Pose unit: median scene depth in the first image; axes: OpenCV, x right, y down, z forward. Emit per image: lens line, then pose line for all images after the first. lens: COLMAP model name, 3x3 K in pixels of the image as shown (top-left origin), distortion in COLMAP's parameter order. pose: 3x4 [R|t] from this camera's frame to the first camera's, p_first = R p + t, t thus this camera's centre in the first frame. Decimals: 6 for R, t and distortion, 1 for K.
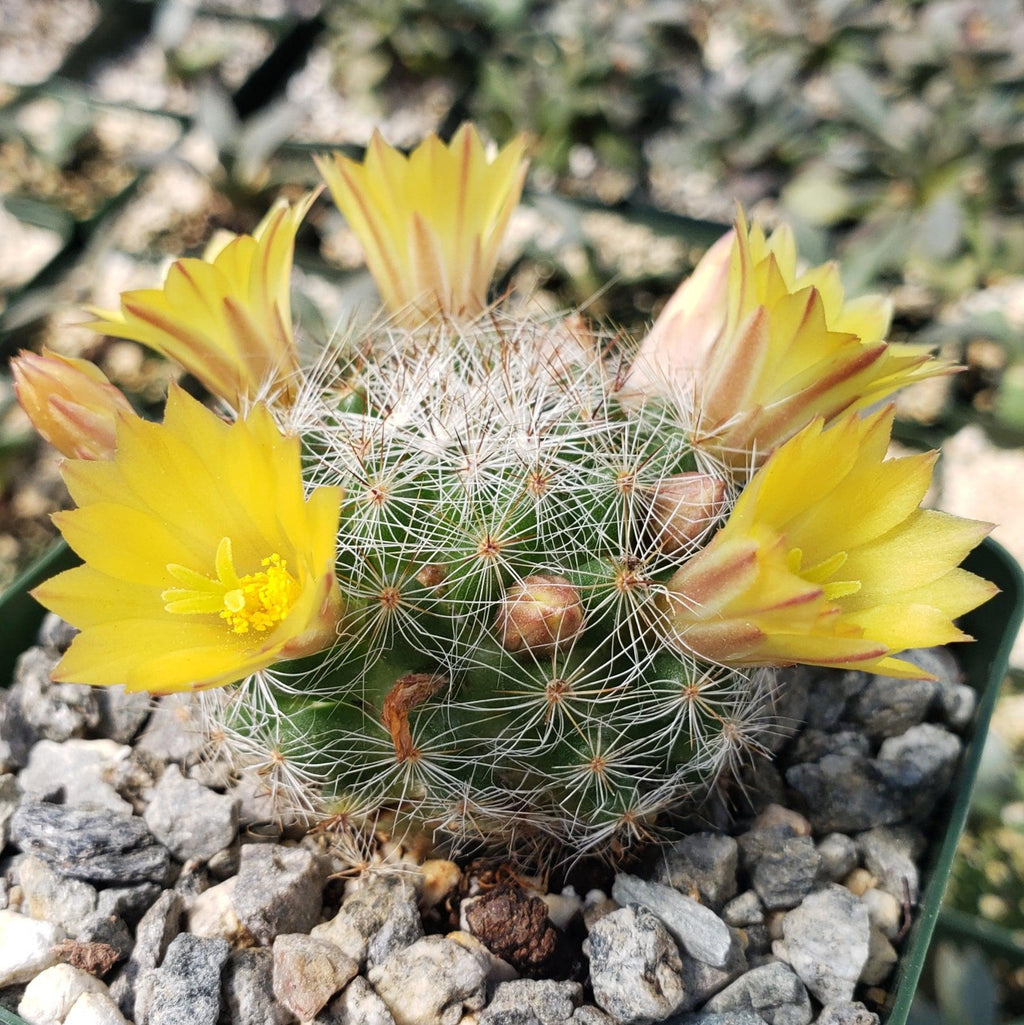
lens RADIAL K [[1287.4, 0, 528.4], [0, 1287.4, 516.0], [0, 0, 1]] dist [-0.001989, -0.066471]
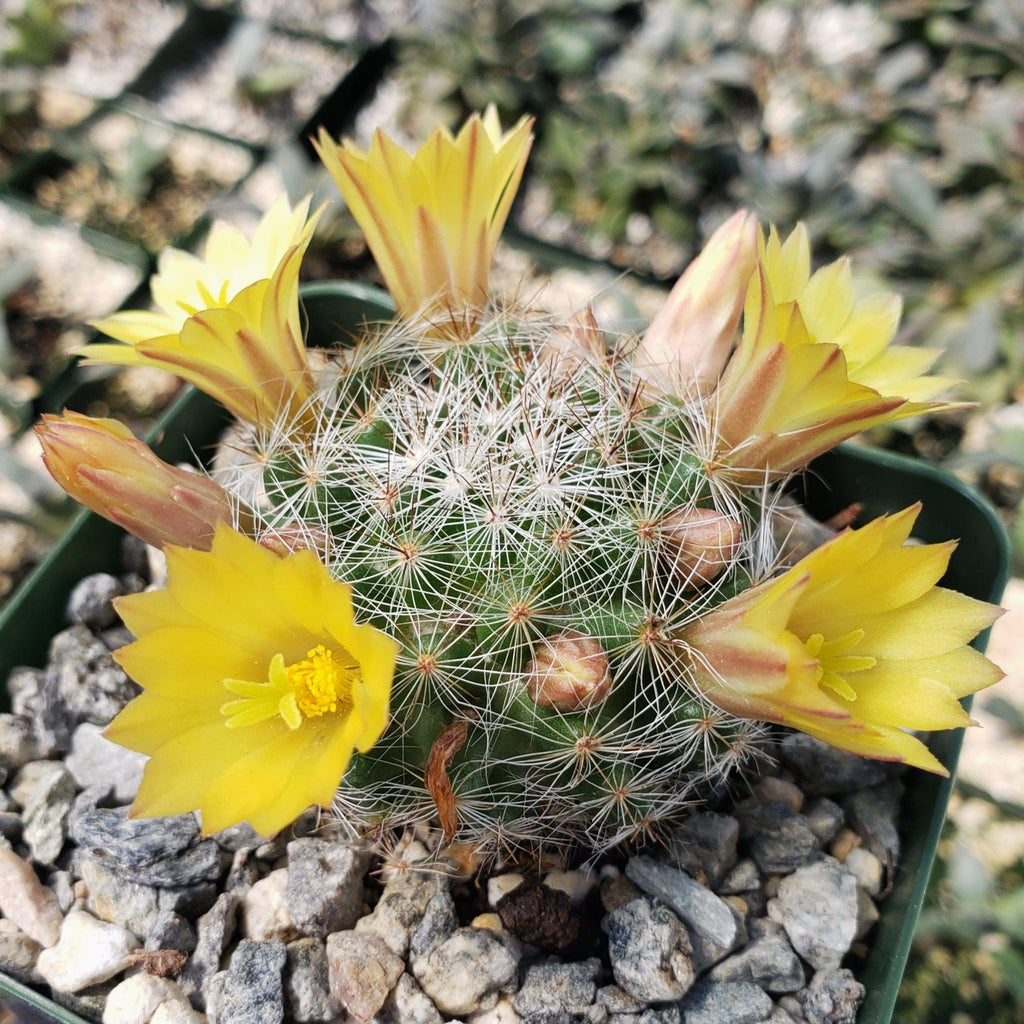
lens RADIAL K [[1249.6, 0, 514.9], [0, 1249.6, 532.8], [0, 0, 1]] dist [-0.002052, -0.031987]
pose [[0.999498, -0.019407, 0.025038, -0.054762], [0.013250, 0.974027, 0.226043, -0.249835], [-0.028774, -0.225598, 0.973796, 0.026420]]
